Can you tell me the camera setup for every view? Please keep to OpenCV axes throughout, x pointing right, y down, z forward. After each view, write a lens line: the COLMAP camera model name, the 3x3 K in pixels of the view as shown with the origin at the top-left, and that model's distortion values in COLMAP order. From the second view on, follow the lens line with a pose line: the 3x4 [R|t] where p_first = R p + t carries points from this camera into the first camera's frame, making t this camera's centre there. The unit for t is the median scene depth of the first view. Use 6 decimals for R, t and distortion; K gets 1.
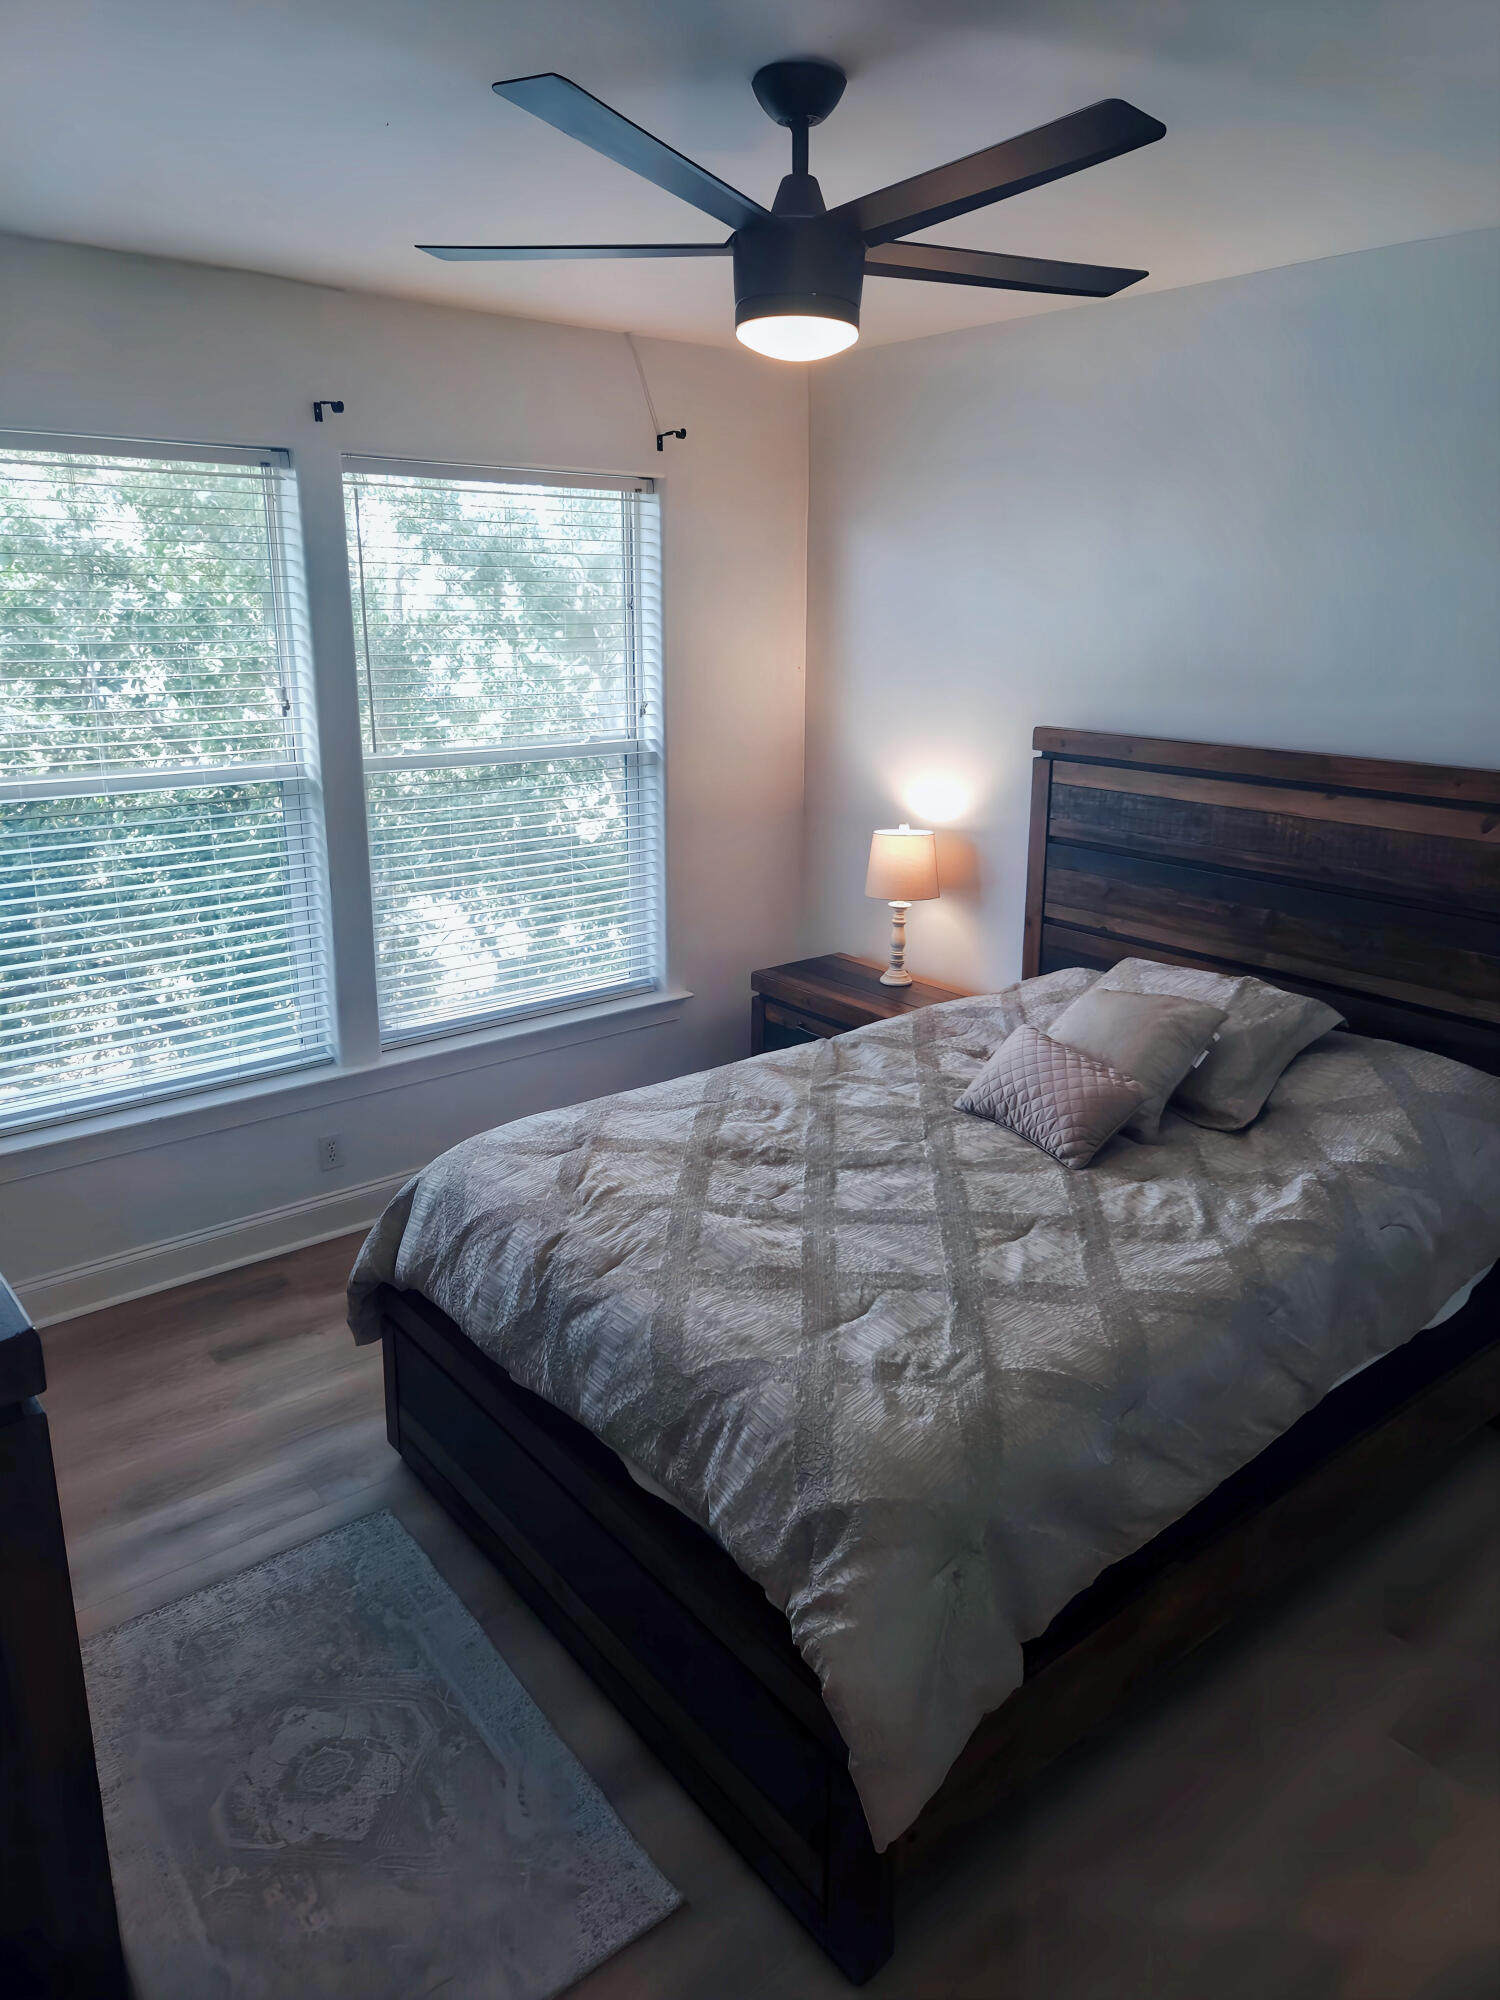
lens RADIAL K [[1333.0, 0, 749.2], [0, 1333.0, 995.8], [0, 0, 1]] dist [-0.041888, -0.000467]
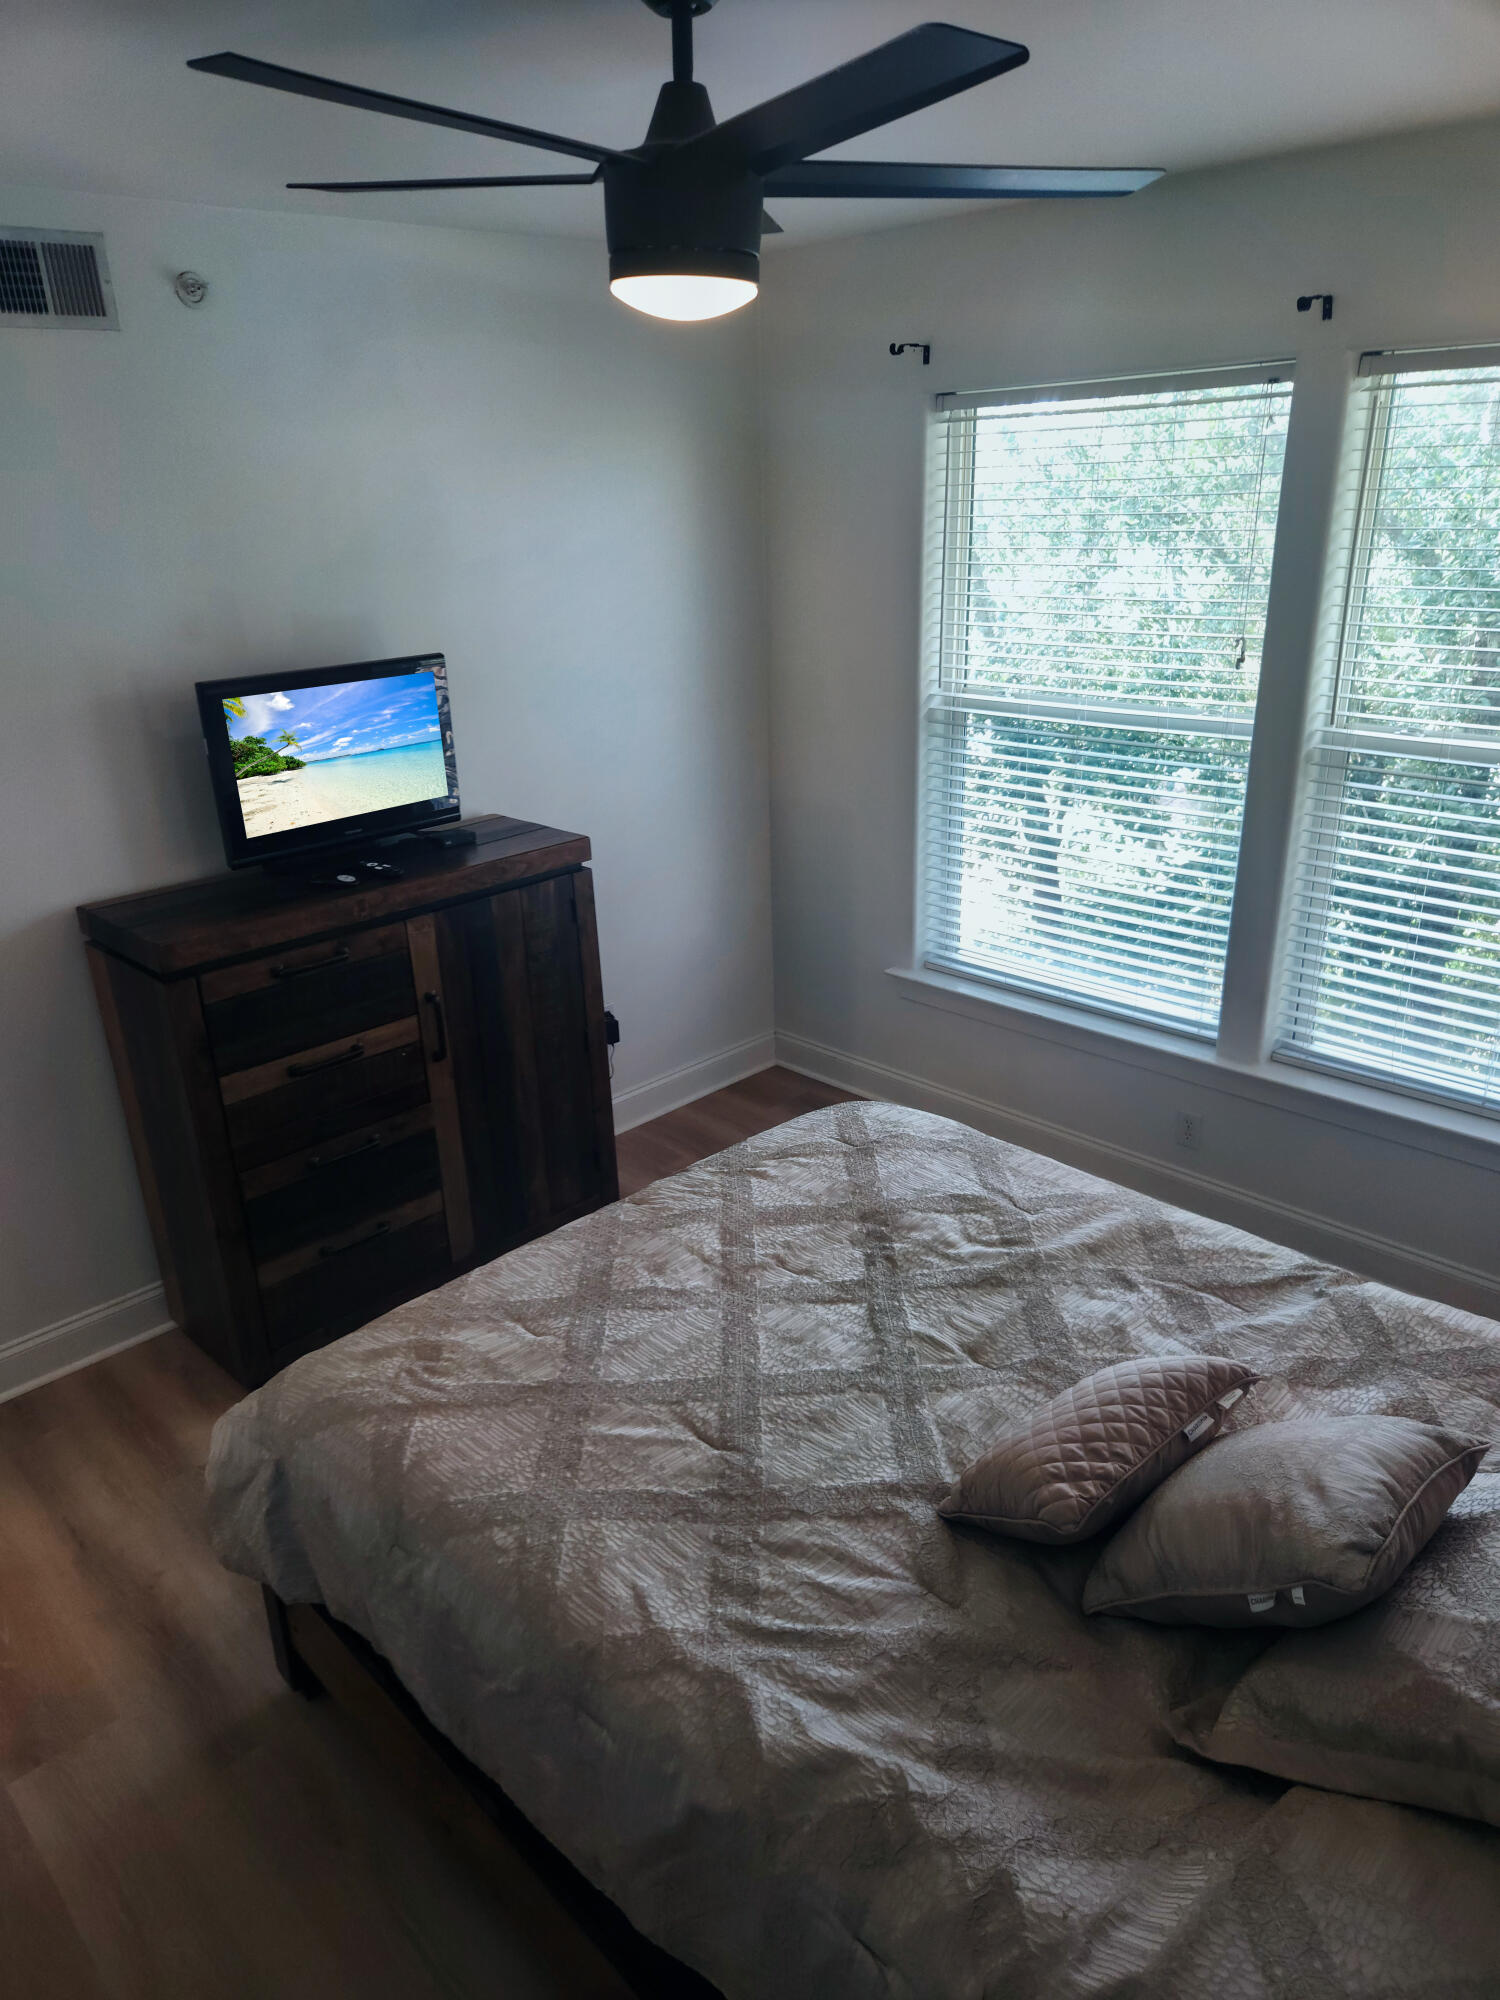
lens RADIAL K [[1353.3, 0, 742.7], [0, 1353.3, 1050.9], [0, 0, 1]] dist [-0.002196, 0.003371]
pose [[0.088349, 0.393019, -0.915276, 0.794541], [-0.256959, 0.896761, 0.360265, -0.304744], [0.962375, 0.203359, 0.180218, 0.763073]]
